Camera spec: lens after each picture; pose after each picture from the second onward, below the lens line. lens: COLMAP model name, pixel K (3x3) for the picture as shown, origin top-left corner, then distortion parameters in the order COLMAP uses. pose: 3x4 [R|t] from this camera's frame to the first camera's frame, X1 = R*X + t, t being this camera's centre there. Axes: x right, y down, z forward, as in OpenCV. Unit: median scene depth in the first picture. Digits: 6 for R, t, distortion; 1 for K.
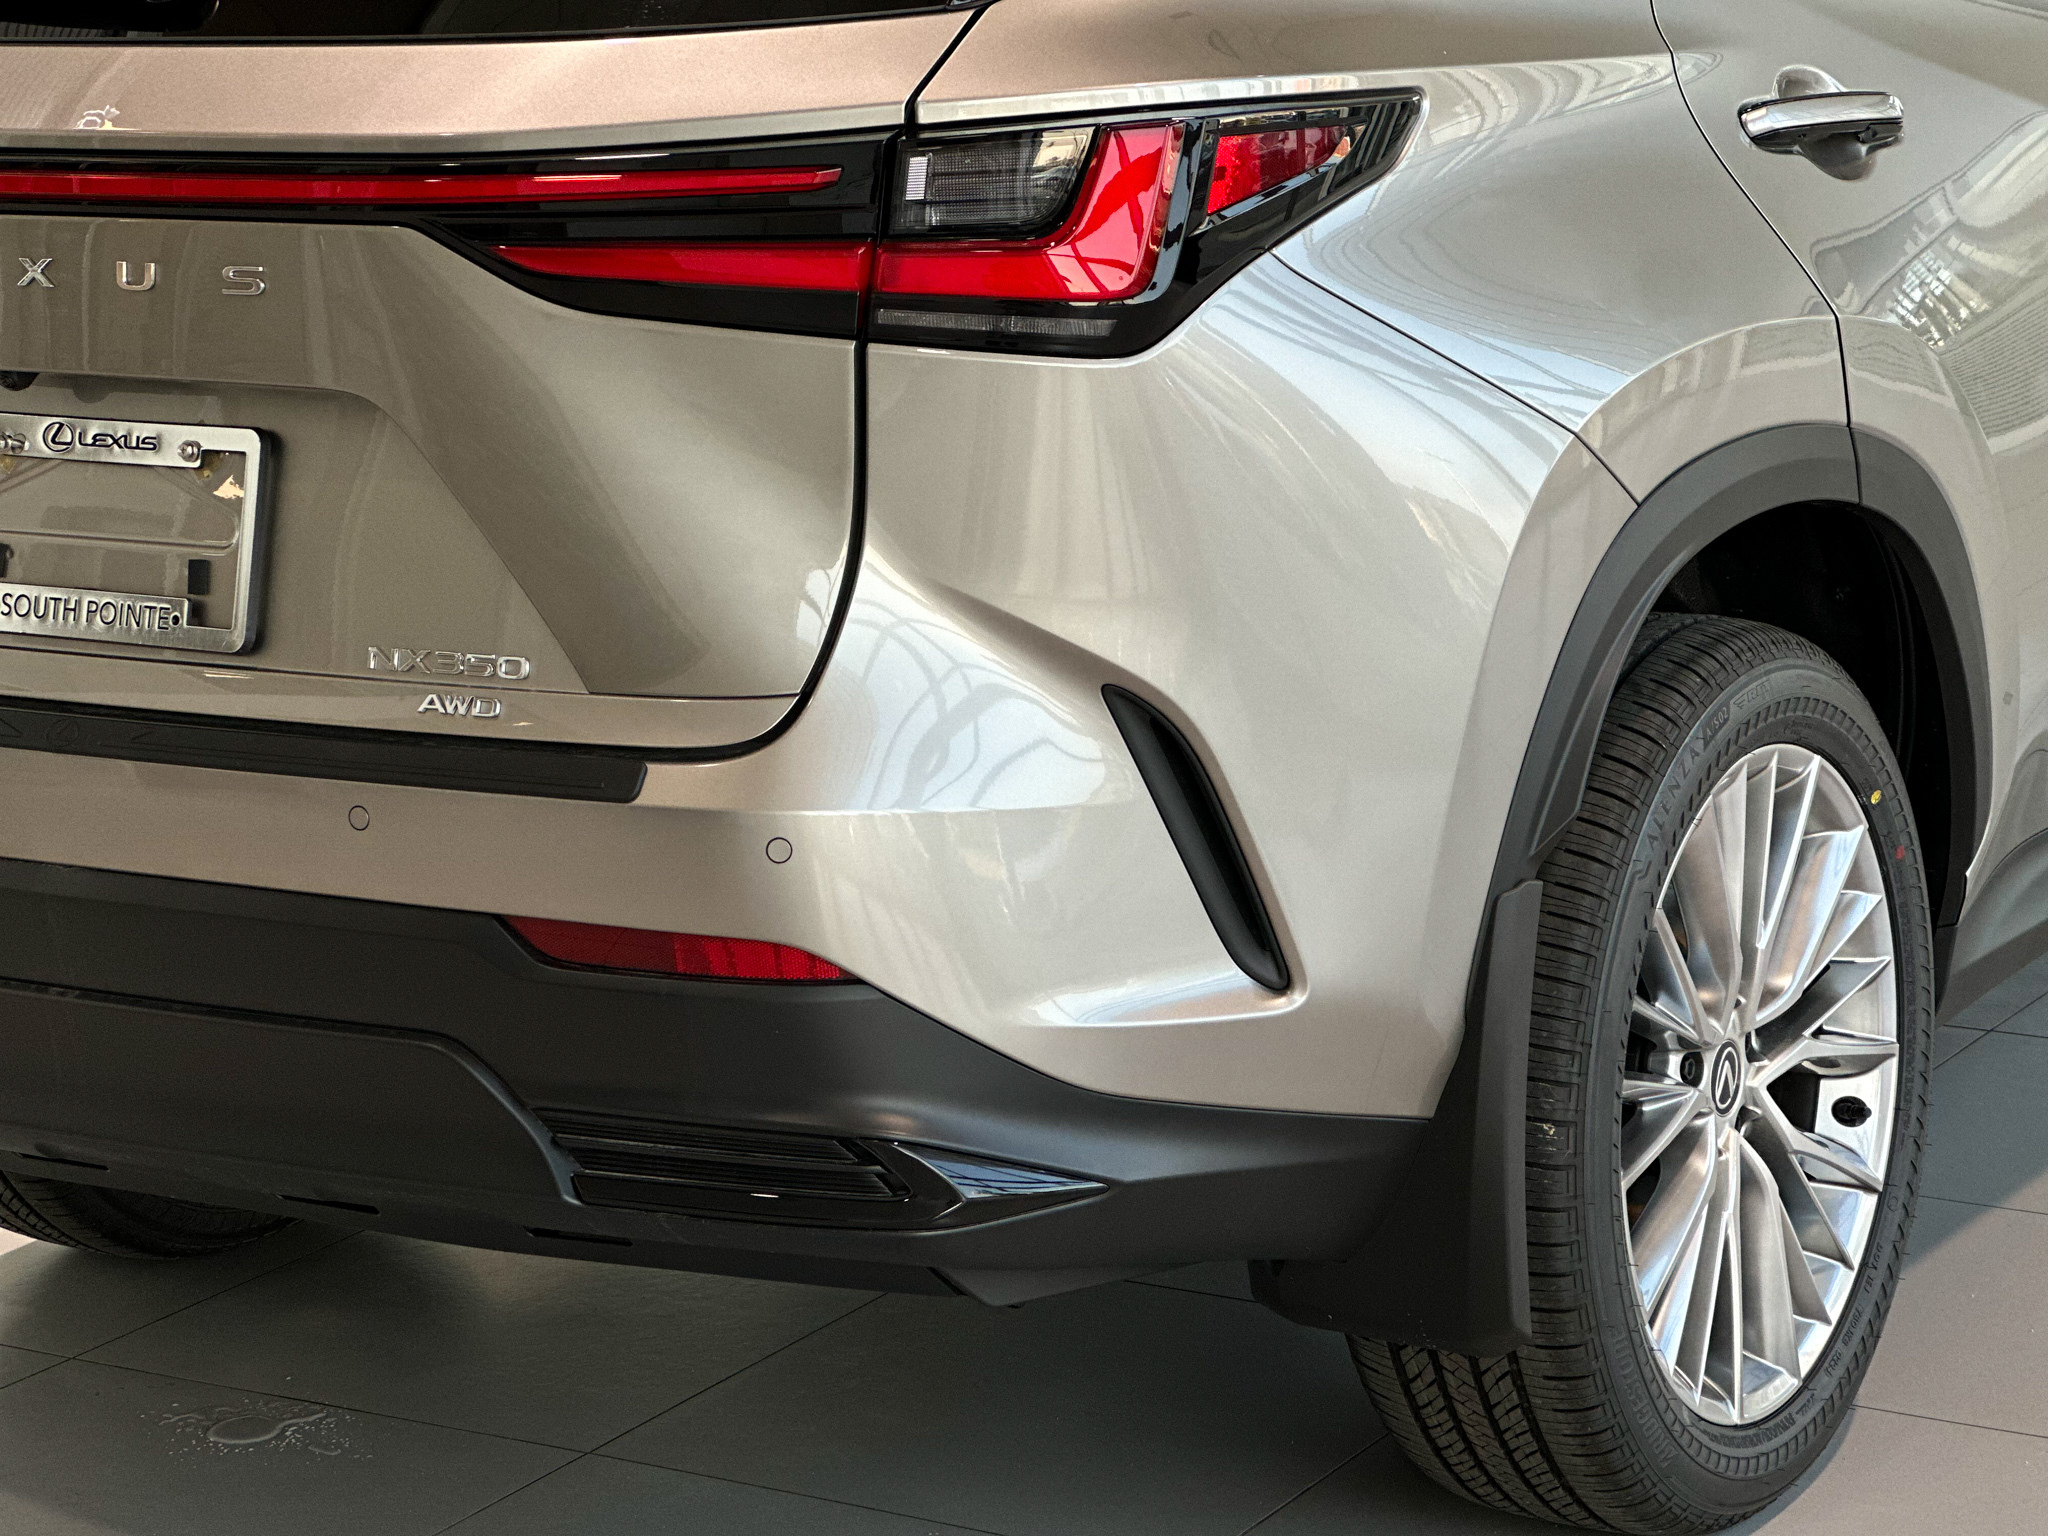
lens RADIAL K [[4675.8, 0, 1015.2], [0, 4675.8, 693.0], [0, 0, 1]] dist [0.063835, 4.523156]
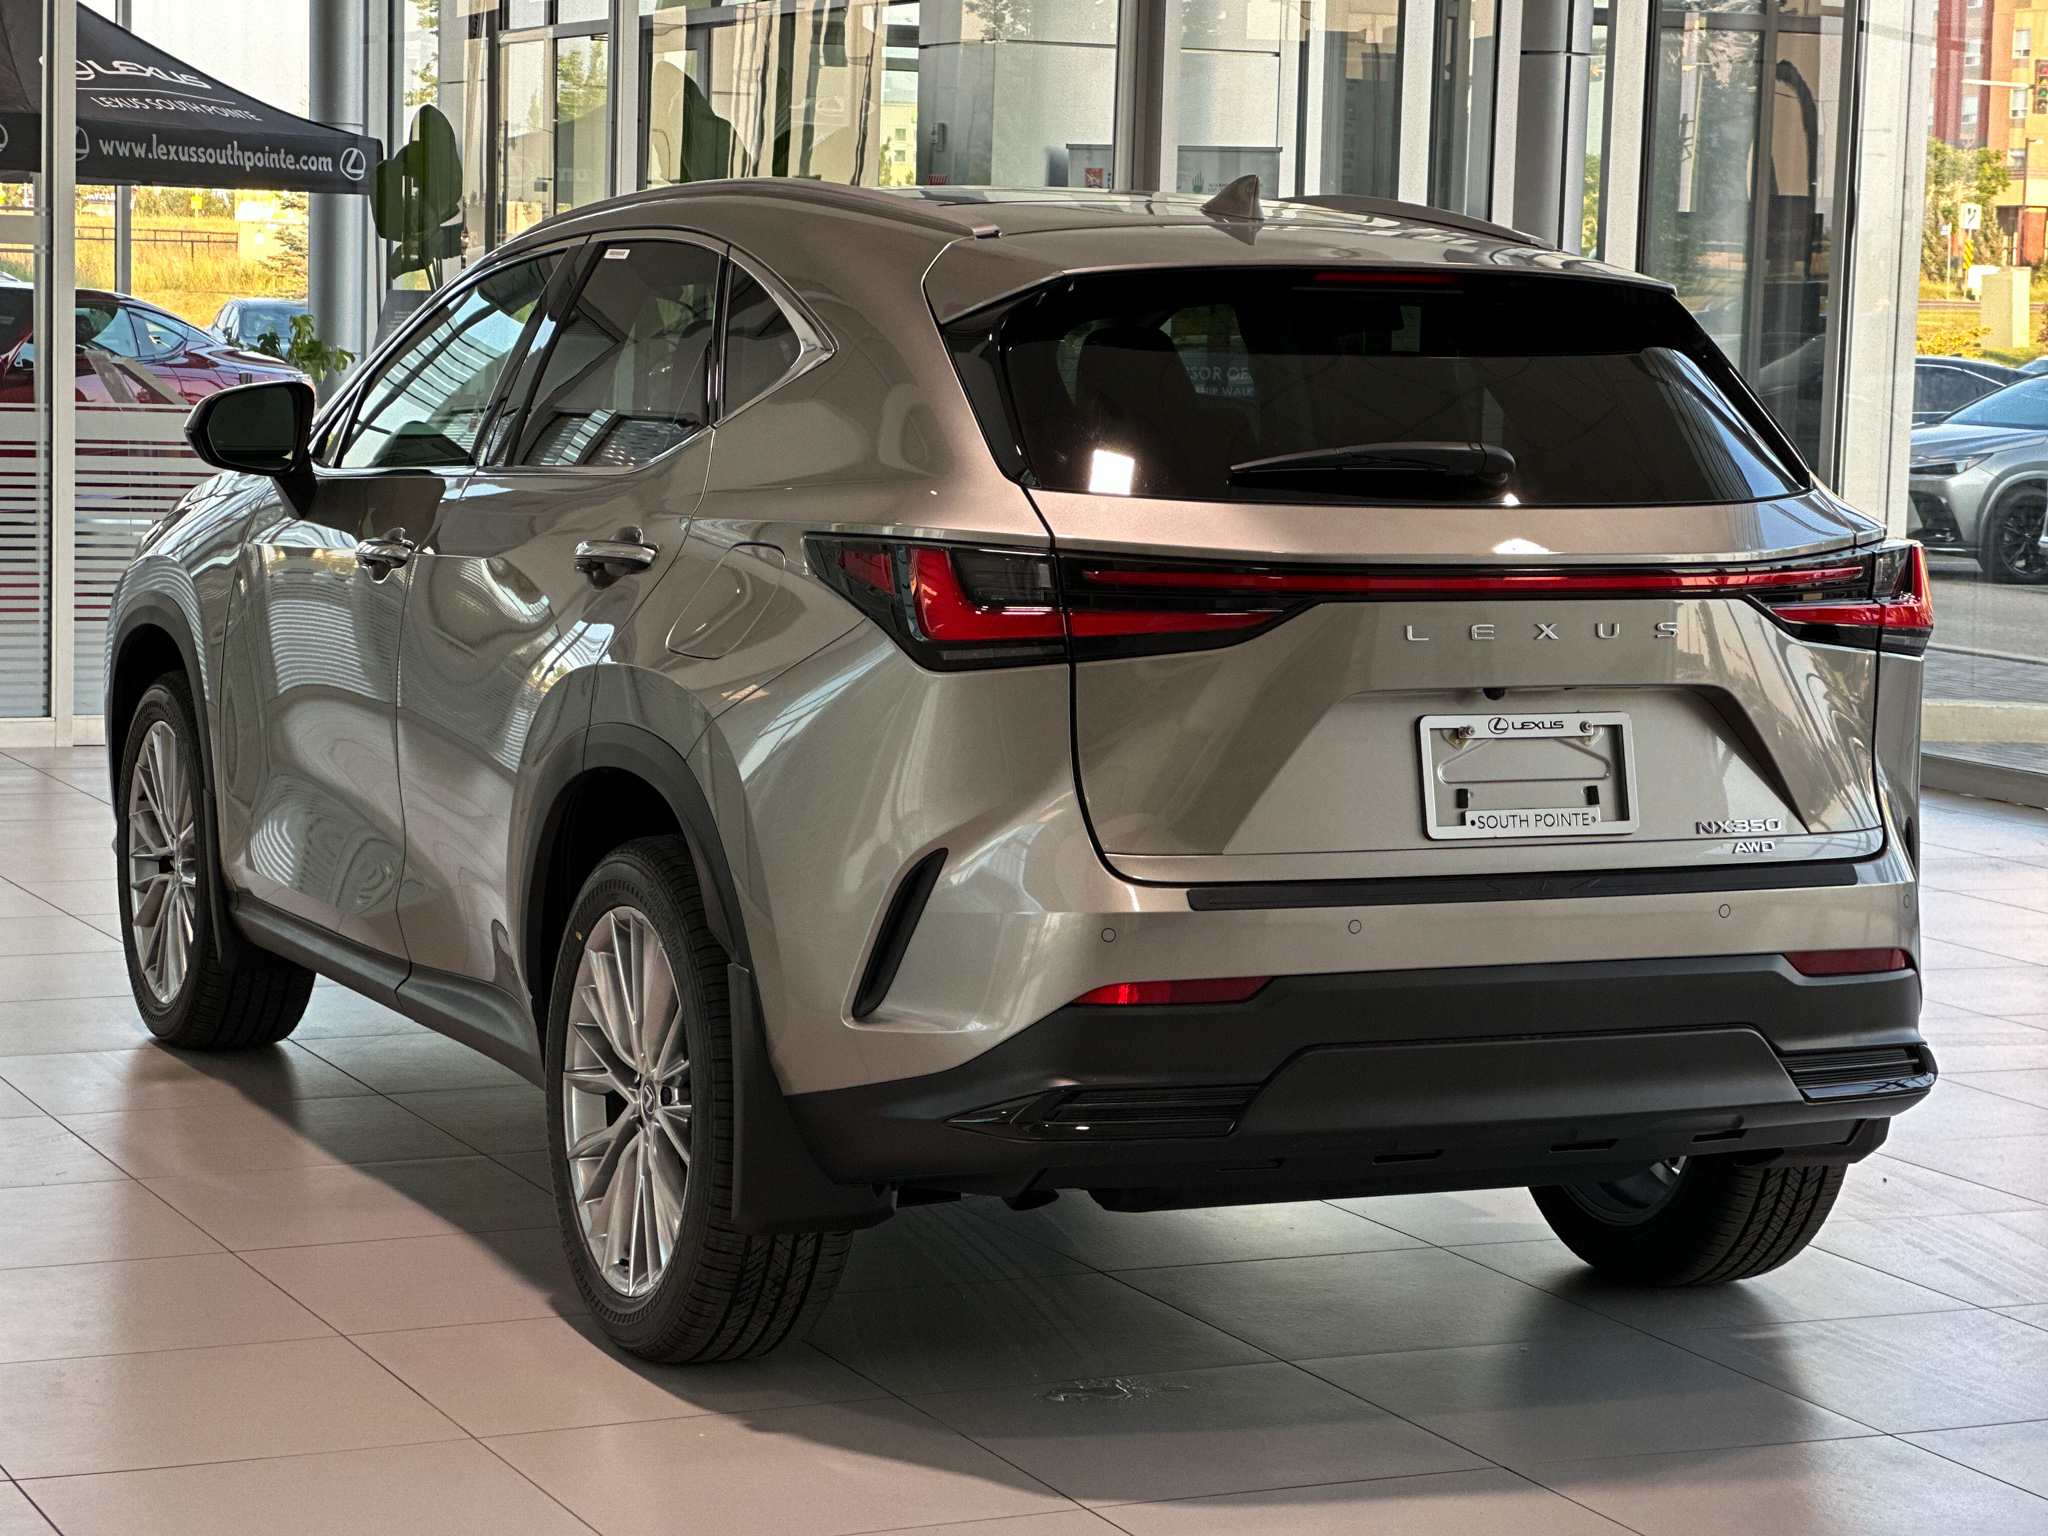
lens RADIAL K [[4675.8, 0, 1015.2], [0, 4675.8, 693.0], [0, 0, 1]] dist [0.063835, 4.523156]
pose [[0.520738, -0.028279, 0.853248, -1.845977], [0.114515, 0.992733, -0.036986, -0.022606], [-0.846002, 0.116970, 0.520192, 0.242419]]
